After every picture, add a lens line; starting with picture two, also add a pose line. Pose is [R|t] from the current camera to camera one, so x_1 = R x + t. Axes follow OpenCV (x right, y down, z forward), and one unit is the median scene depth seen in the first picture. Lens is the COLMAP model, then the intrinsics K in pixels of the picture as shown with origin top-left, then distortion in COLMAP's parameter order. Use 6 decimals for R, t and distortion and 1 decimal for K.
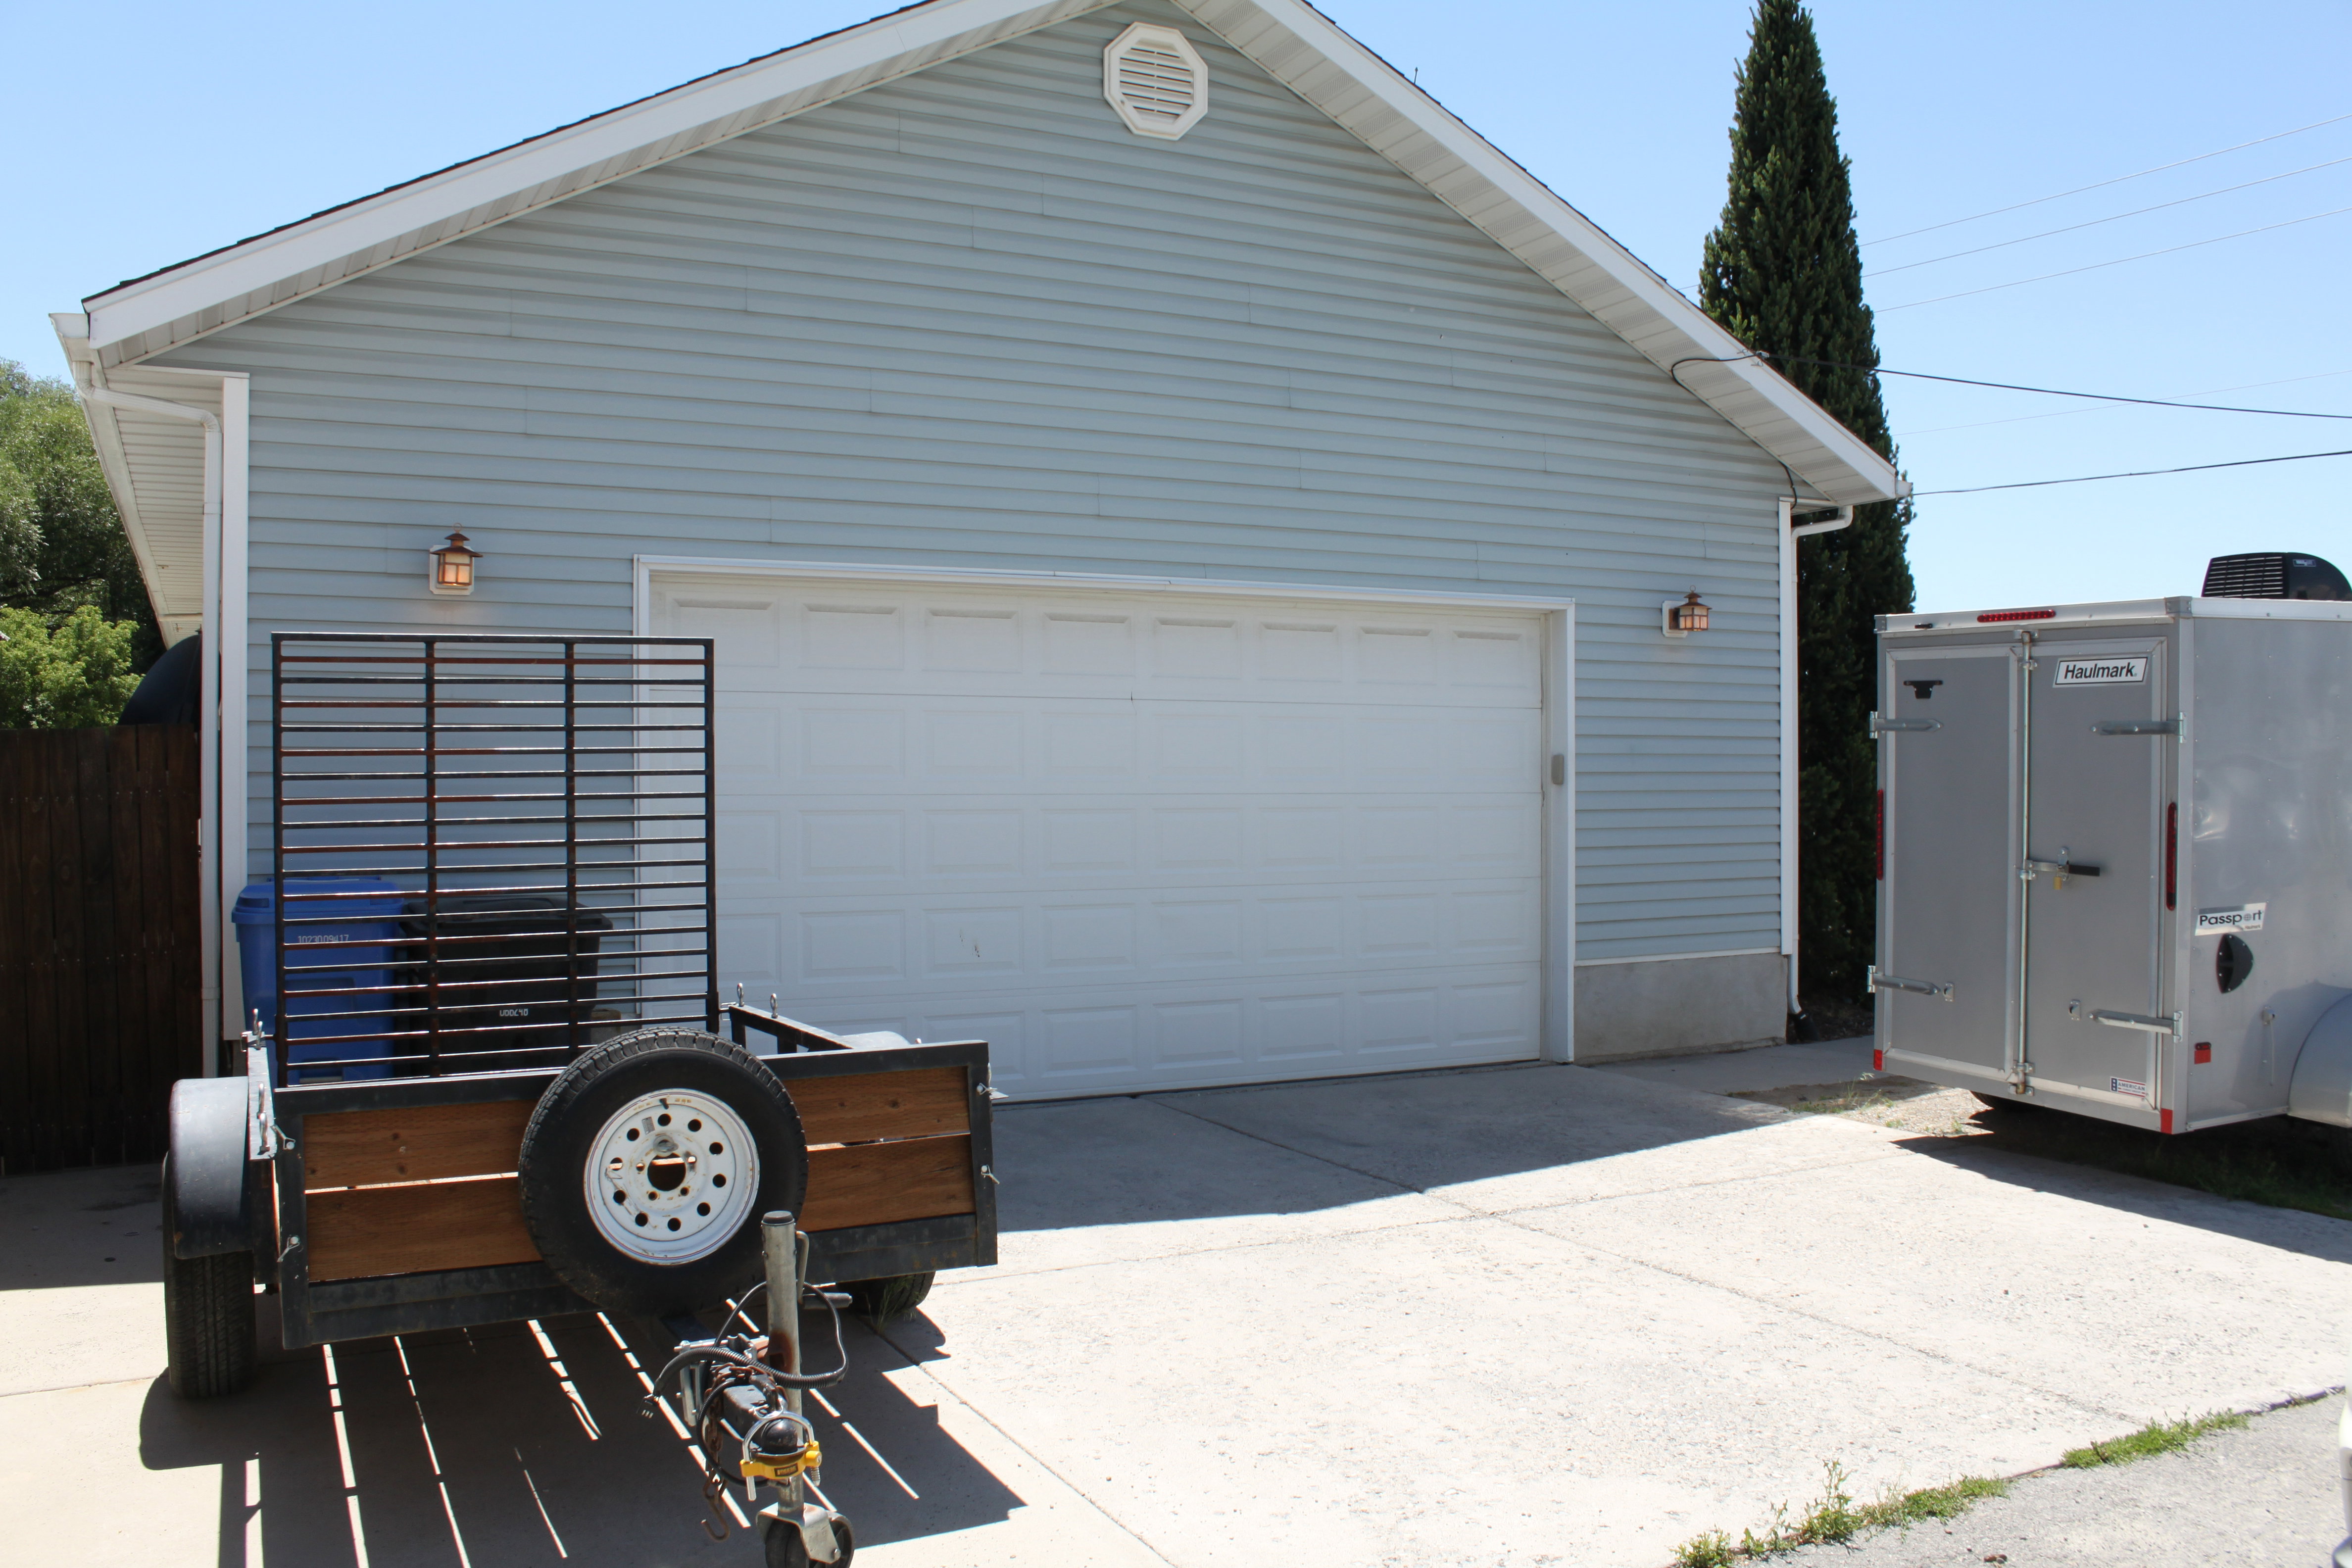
lens RADIAL K [[1966.7, 0, 1173.9], [0, 1966.7, 769.6], [0, 0, 1]] dist [-0.131391, 0.063460]
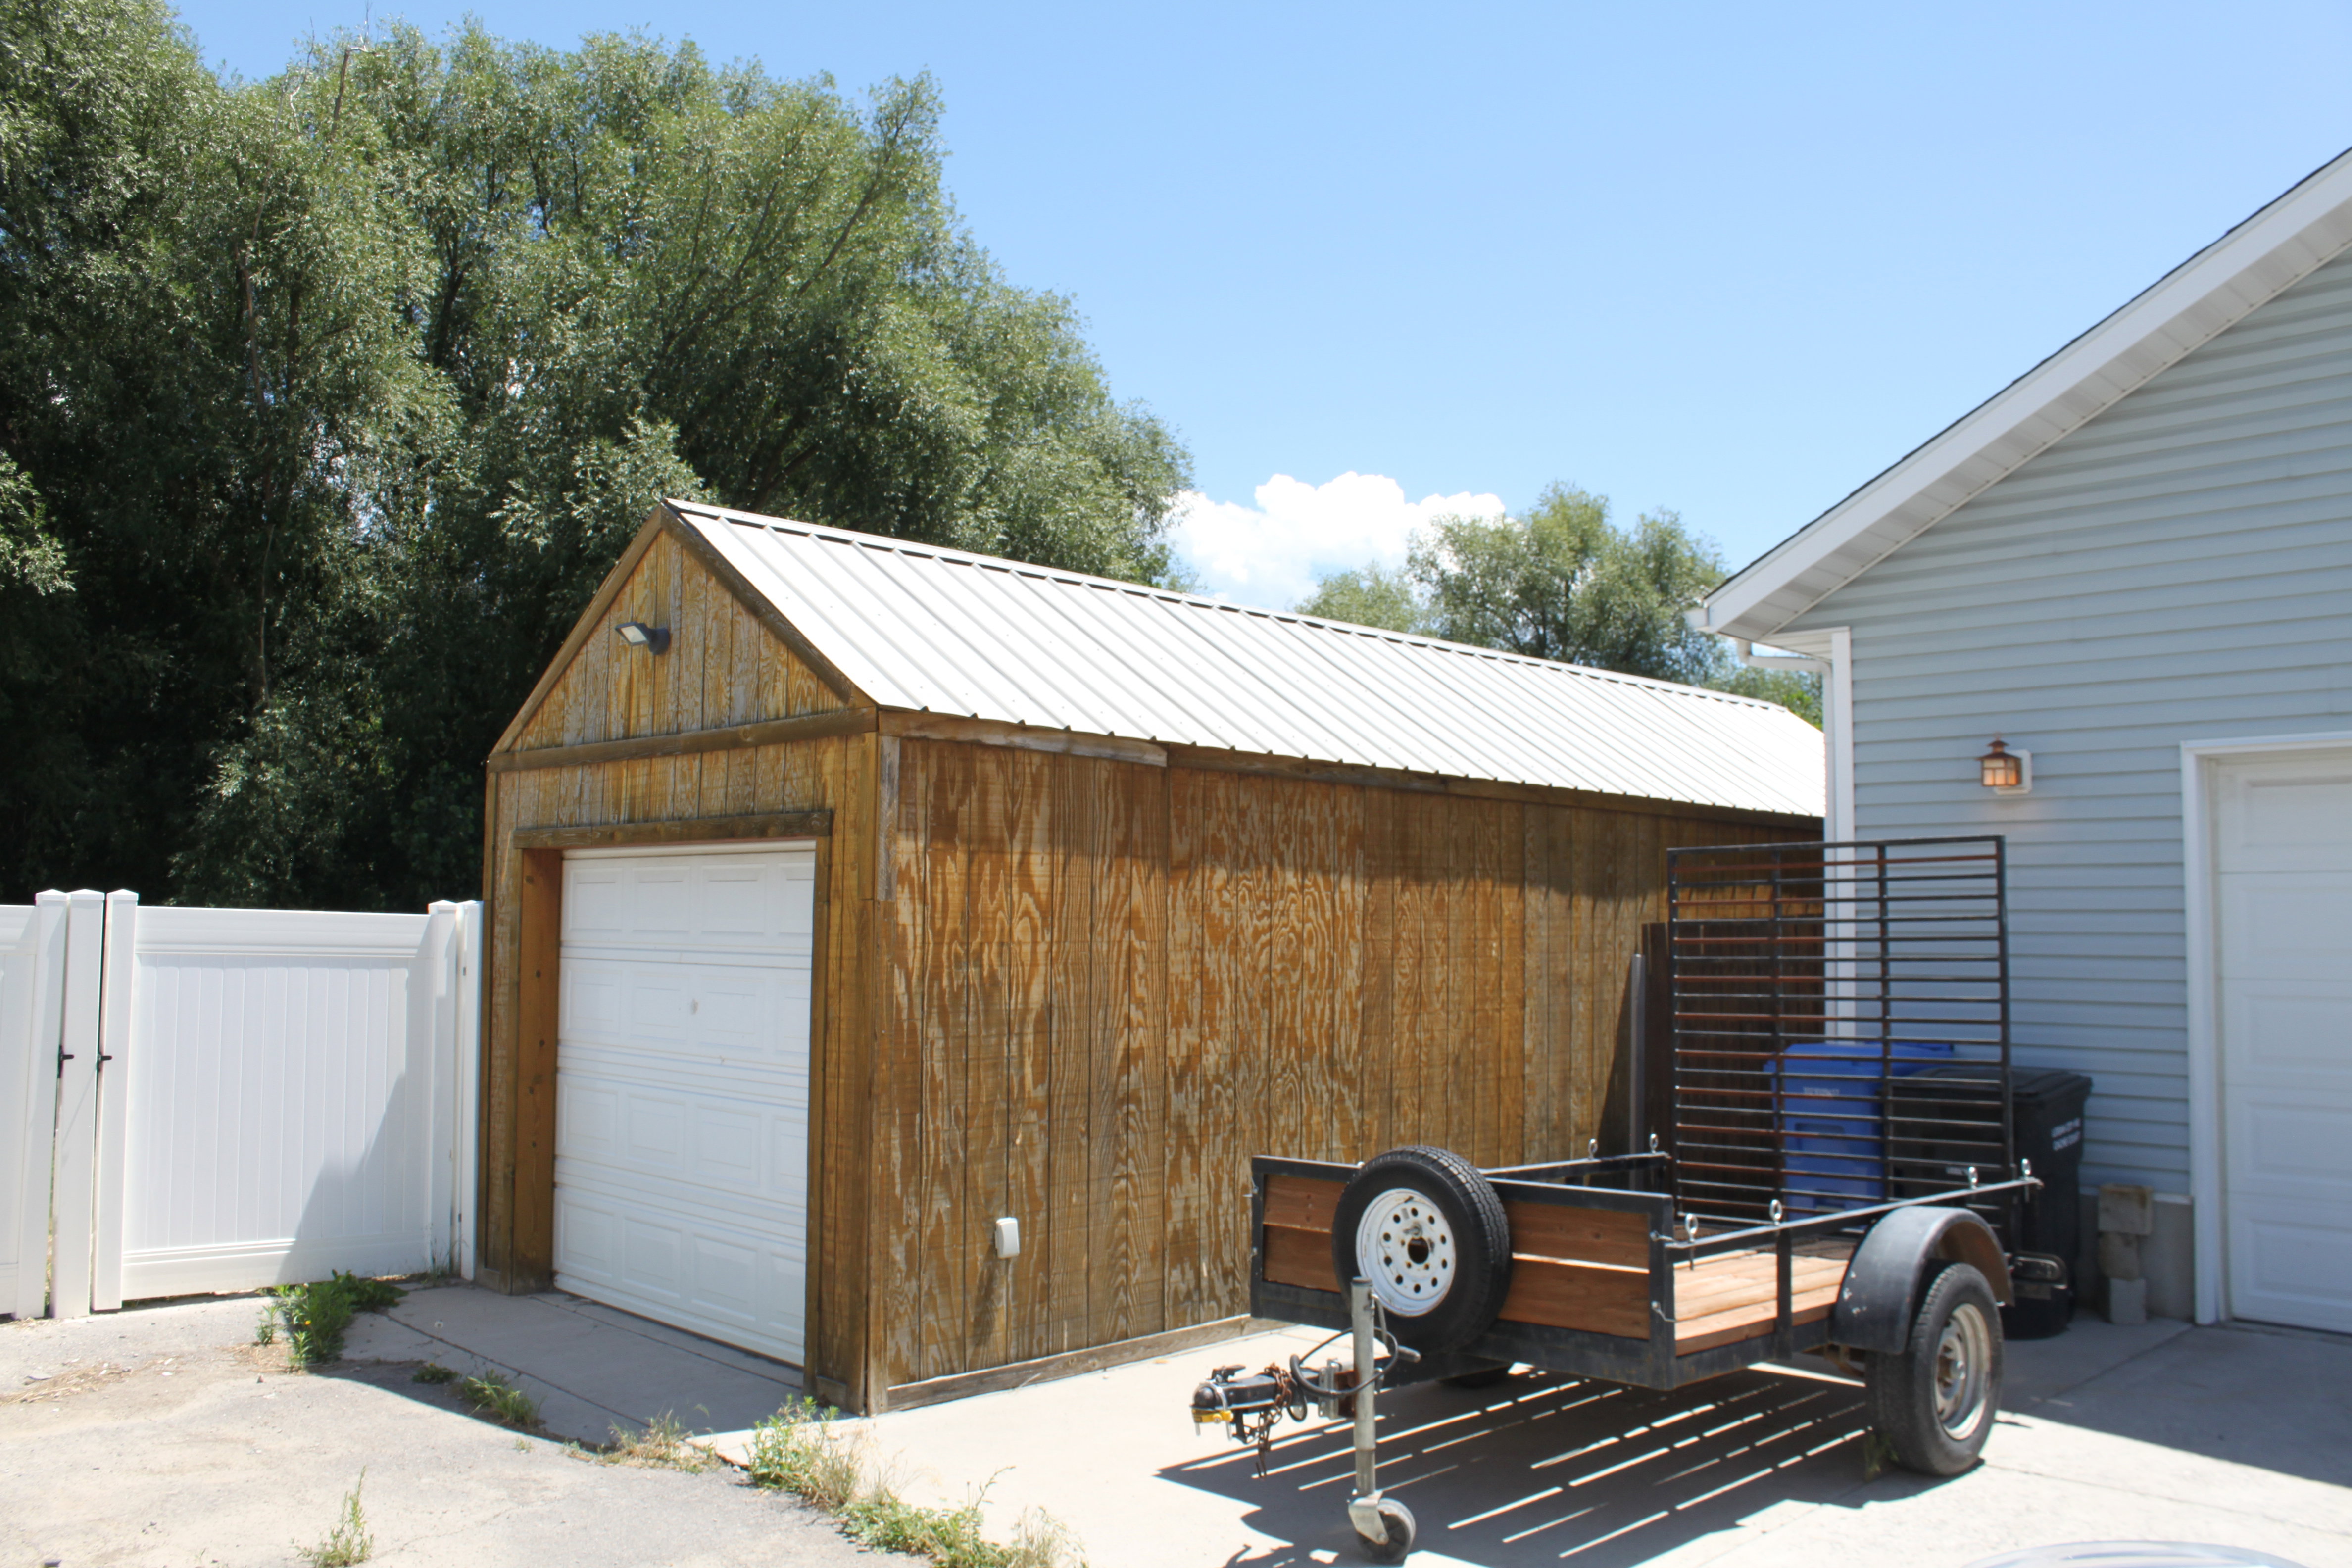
lens RADIAL K [[1966.7, 0, 1164.6], [0, 1966.7, 788.2], [0, 0, 1]] dist [-0.131391, 0.063460]
pose [[0.286806, -0.066138, -0.955703, 0.567474], [-0.007031, 0.997442, -0.071137, -0.012507], [0.957963, 0.027122, 0.285607, 0.224948]]
